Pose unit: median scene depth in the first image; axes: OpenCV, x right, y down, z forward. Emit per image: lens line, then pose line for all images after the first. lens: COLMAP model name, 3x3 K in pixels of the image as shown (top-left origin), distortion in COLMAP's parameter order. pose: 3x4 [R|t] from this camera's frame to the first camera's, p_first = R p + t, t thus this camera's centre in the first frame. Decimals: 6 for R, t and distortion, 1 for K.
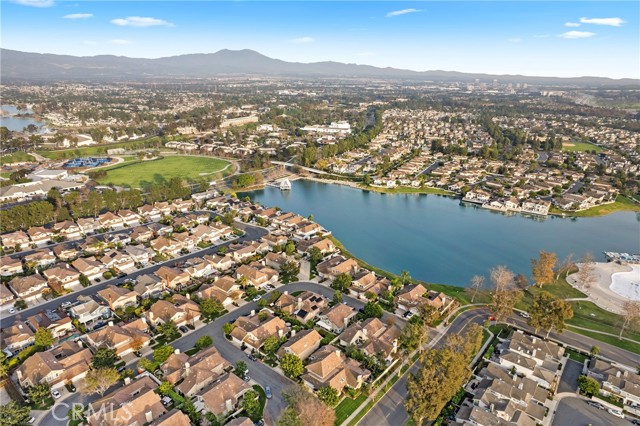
lens RADIAL K [[409.6, 0, 320.0], [0, 409.6, 213.0], [0, 0, 1]] dist [-0.072359, 0.062914]
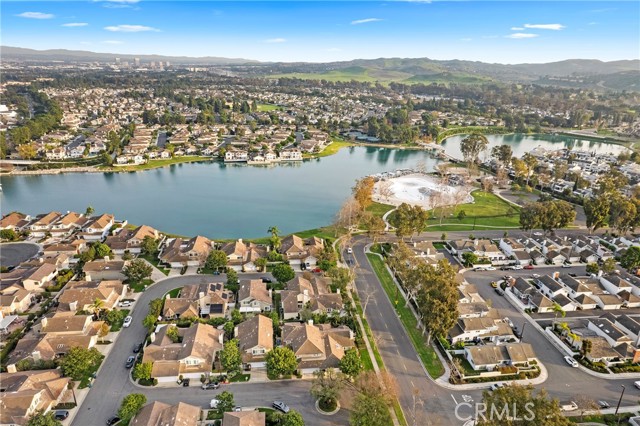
lens RADIAL K [[409.6, 0, 320.0], [0, 409.6, 213.0], [0, 0, 1]] dist [-0.072359, 0.062914]
pose [[0.691415, -0.249000, 0.678192, -0.306080], [0.218210, 0.966862, 0.132521, 0.012927], [-0.688716, 0.056361, 0.722837, 0.248987]]
